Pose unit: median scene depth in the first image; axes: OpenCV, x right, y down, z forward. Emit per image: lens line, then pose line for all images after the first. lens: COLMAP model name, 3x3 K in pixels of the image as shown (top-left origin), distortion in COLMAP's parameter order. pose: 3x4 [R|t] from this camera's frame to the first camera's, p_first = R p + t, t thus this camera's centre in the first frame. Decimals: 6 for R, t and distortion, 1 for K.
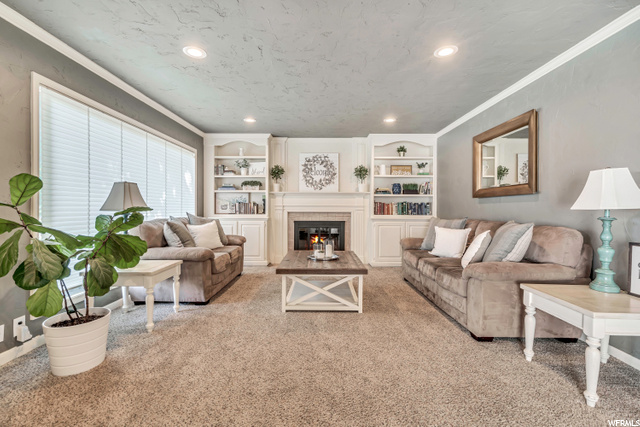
lens RADIAL K [[291.5, 0, 316.6], [0, 291.5, 209.9], [0, 0, 1]] dist [-0.001244, -0.000014]
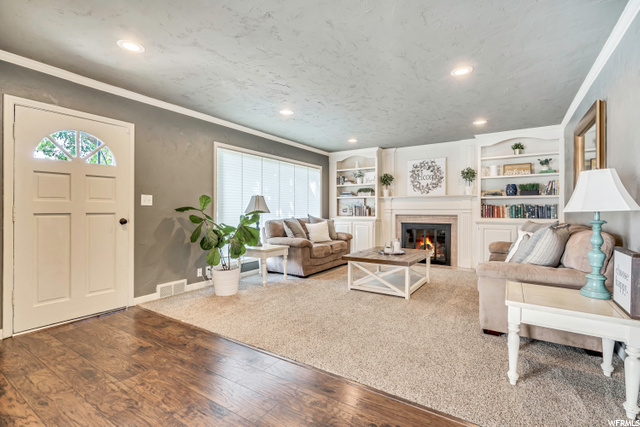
lens RADIAL K [[295.3, 0, 320.3], [0, 295.3, 209.4], [0, 0, 1]] dist [-0.001089, 0.000119]
pose [[0.844458, -0.004735, -0.535602, 0.271164], [-0.001587, 0.999934, -0.011343, 0.000852], [0.535620, 0.010429, 0.844395, -0.113166]]
